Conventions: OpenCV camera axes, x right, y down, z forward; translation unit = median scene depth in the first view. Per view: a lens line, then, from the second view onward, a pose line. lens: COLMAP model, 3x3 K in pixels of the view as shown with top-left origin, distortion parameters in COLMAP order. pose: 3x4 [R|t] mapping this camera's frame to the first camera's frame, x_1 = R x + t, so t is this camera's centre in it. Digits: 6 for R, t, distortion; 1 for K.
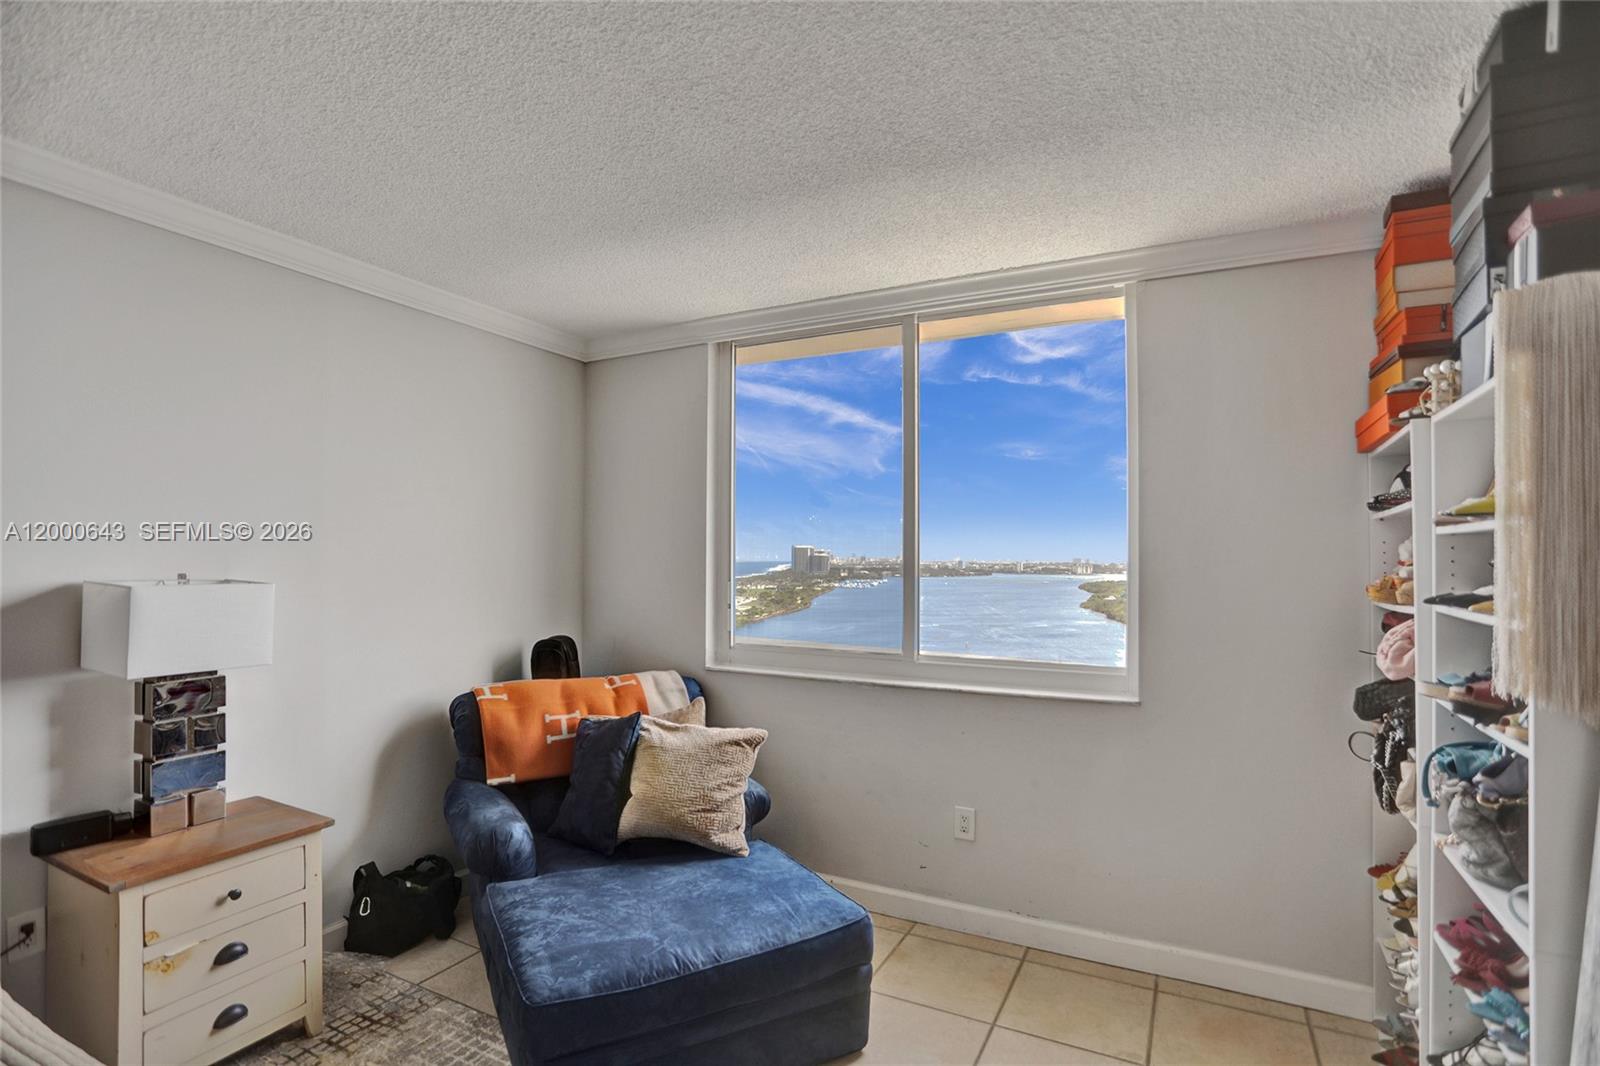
lens RADIAL K [[774.3, 0, 801.3], [0, 774.3, 542.7], [0, 0, 1]] dist [-0.068701, 0.030694]
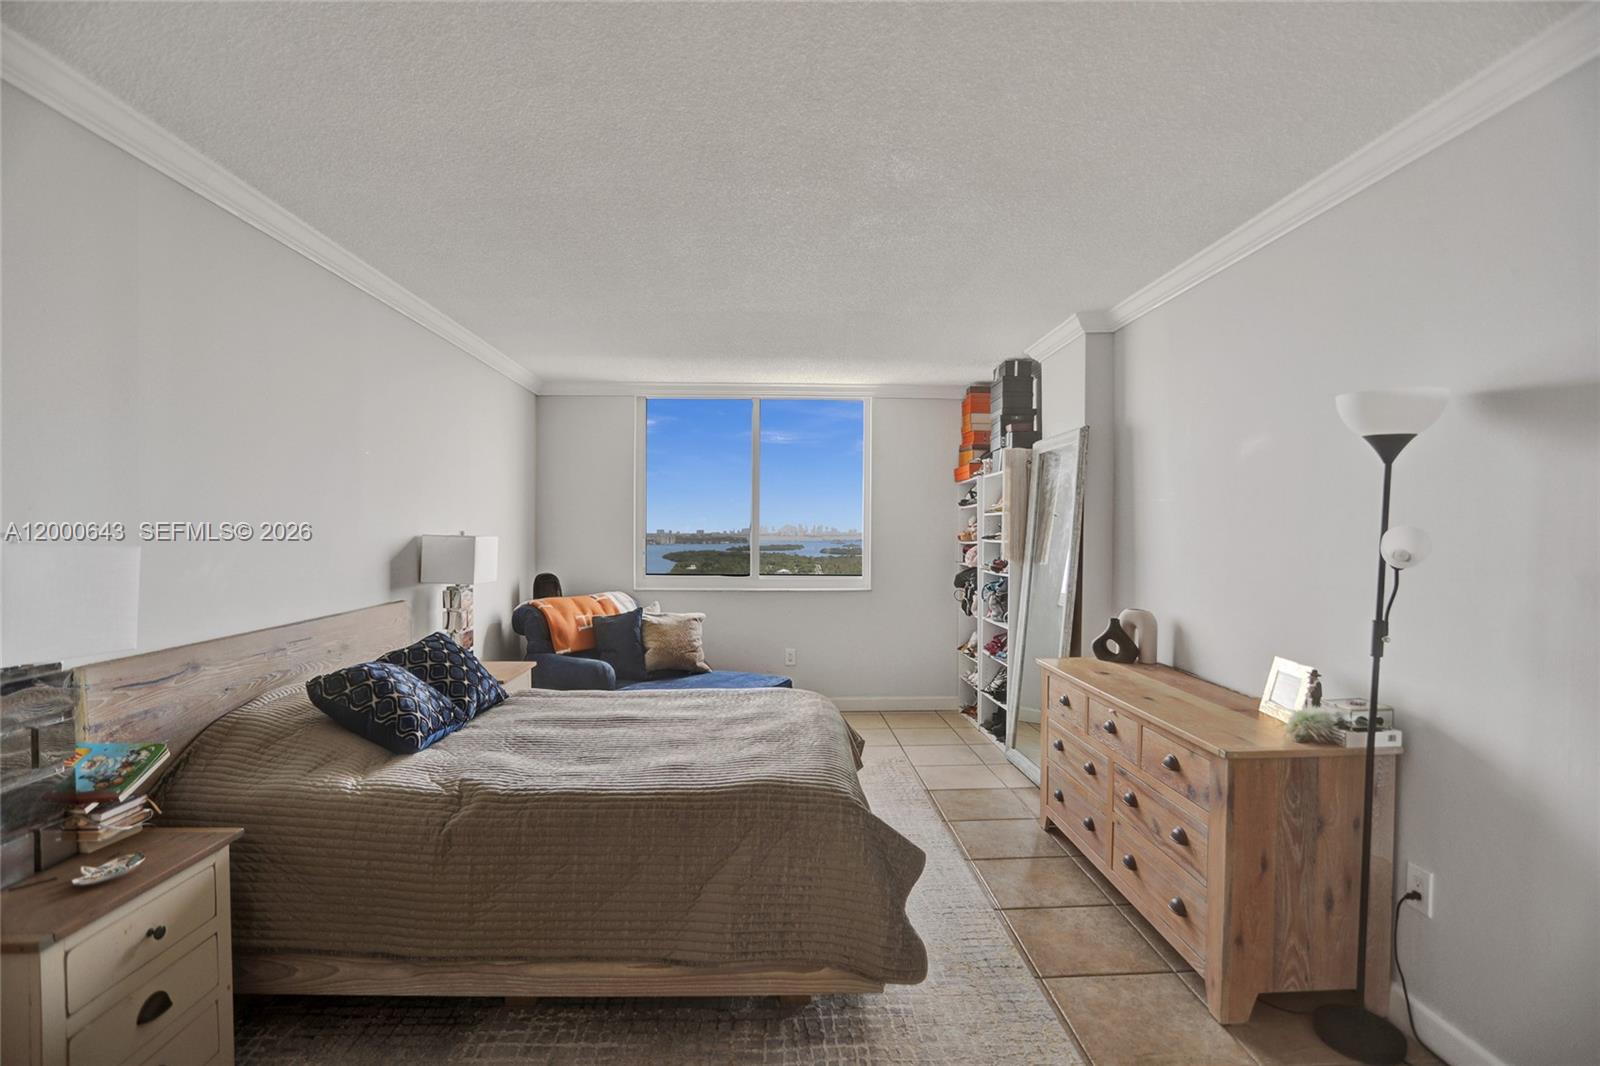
lens RADIAL K [[774.3, 0, 801.3], [0, 774.3, 542.7], [0, 0, 1]] dist [-0.068701, 0.030694]
pose [[0.866076, -0.008355, 0.499842, -1.216851], [-0.008161, 0.999491, 0.030846, 0.006599], [-0.499845, -0.030794, 0.865567, -1.195157]]
